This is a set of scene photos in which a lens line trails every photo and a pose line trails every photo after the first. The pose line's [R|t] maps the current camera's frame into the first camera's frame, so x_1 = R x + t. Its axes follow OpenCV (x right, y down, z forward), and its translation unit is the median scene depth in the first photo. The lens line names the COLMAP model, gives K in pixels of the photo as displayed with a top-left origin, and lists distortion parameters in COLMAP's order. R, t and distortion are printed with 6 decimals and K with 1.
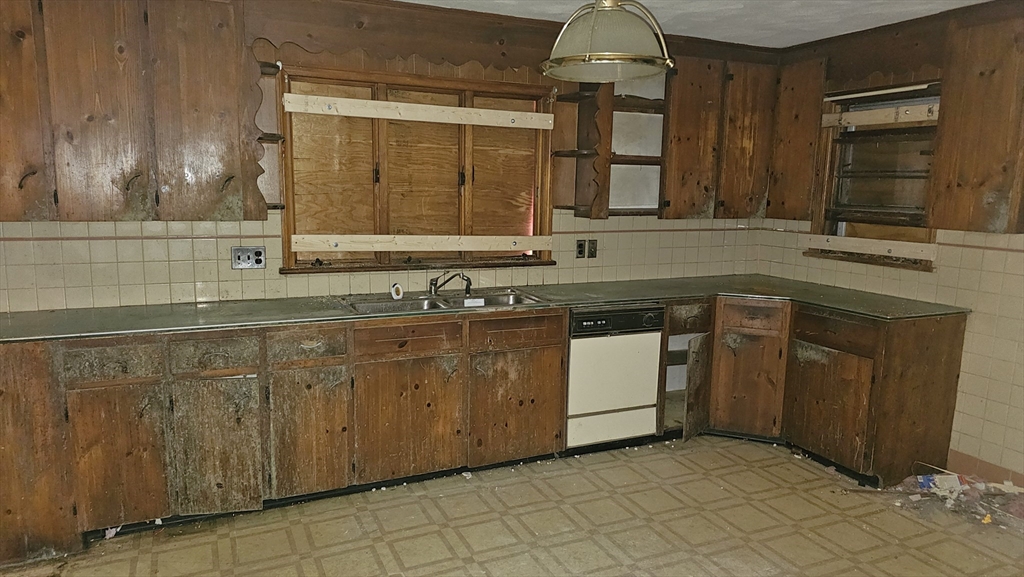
lens RADIAL K [[684.6, 0, 512.0], [0, 684.6, 288.5], [0, 0, 1]] dist [0.076035, -0.074038]
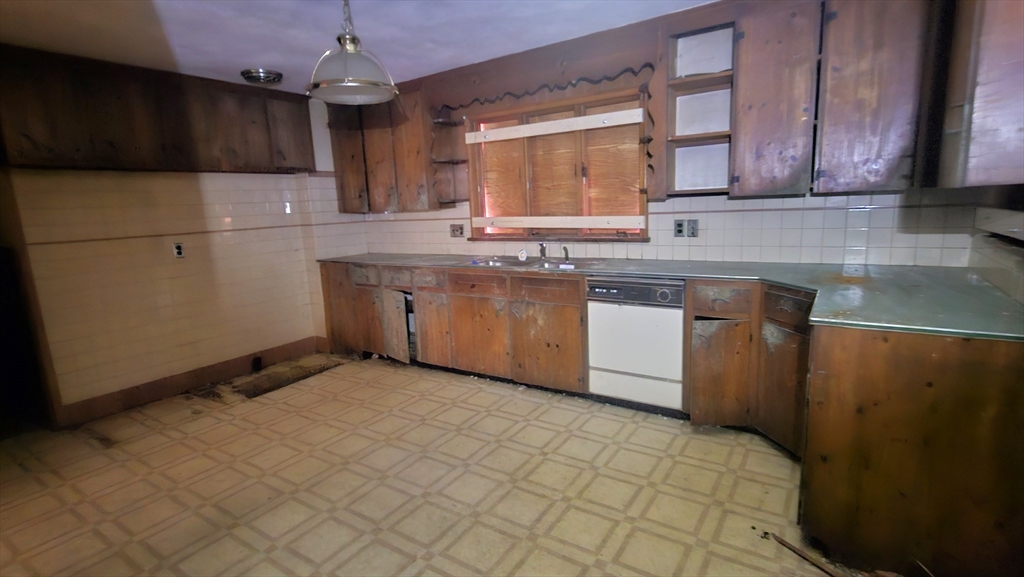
lens RADIAL K [[493.0, 0, 507.7], [0, 493.0, 287.3], [0, 0, 1]] dist [0.001201, 0.000222]
pose [[0.520810, 0.103103, -0.847424, 0.732084], [-0.073017, 0.994422, 0.076113, -0.005976], [0.850544, 0.022235, 0.525433, 0.432126]]
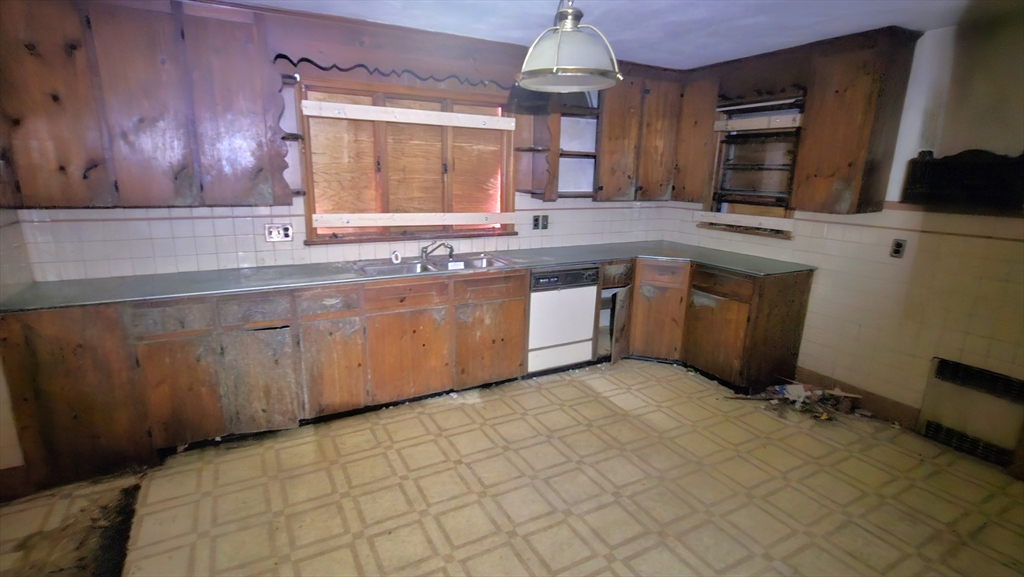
lens RADIAL K [[493.0, 0, 507.7], [0, 493.0, 287.3], [0, 0, 1]] dist [0.001201, 0.000222]
pose [[0.997869, -0.012112, 0.064120, -0.018955], [0.006684, 0.996427, 0.084199, -0.016737], [-0.064911, -0.083591, 0.994384, 0.059024]]
